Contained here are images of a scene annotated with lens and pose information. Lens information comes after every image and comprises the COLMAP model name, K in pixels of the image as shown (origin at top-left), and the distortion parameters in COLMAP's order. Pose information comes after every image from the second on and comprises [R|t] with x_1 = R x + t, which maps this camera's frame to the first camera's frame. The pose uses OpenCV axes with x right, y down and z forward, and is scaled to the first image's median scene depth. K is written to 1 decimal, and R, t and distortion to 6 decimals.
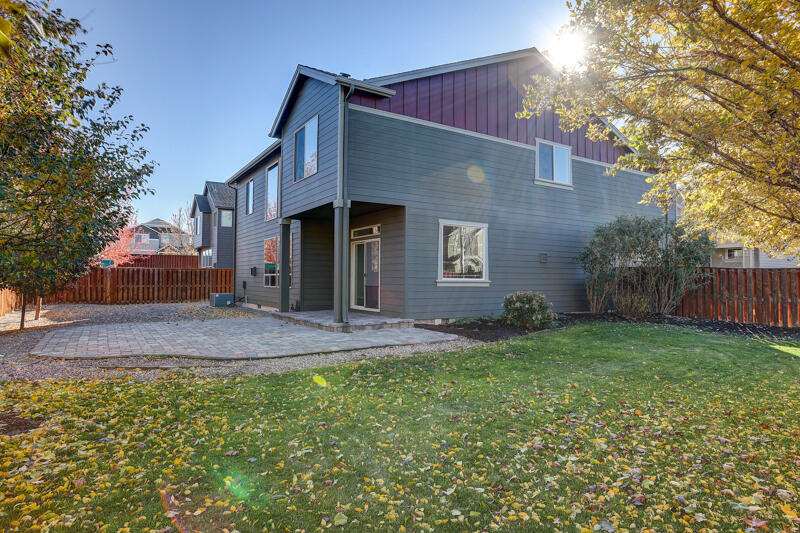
lens RADIAL K [[464.1, 0, 402.5], [0, 464.1, 264.7], [0, 0, 1]] dist [-0.040237, -0.000161]
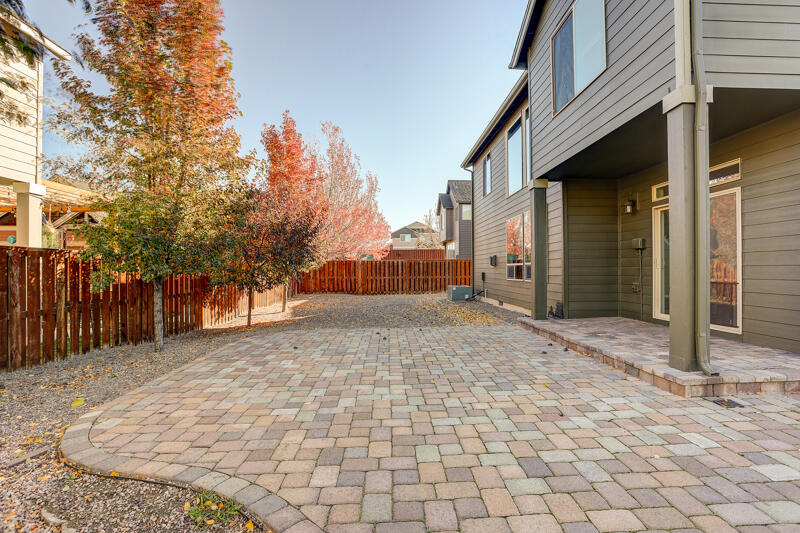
lens RADIAL K [[382.2, 0, 402.1], [0, 382.2, 266.4], [0, 0, 1]] dist [-0.027208, 0.005583]
pose [[0.854880, -0.011832, -0.518690, -0.095126], [0.024058, 0.999569, 0.016850, 0.007861], [0.518267, -0.026883, 0.854796, 0.292315]]
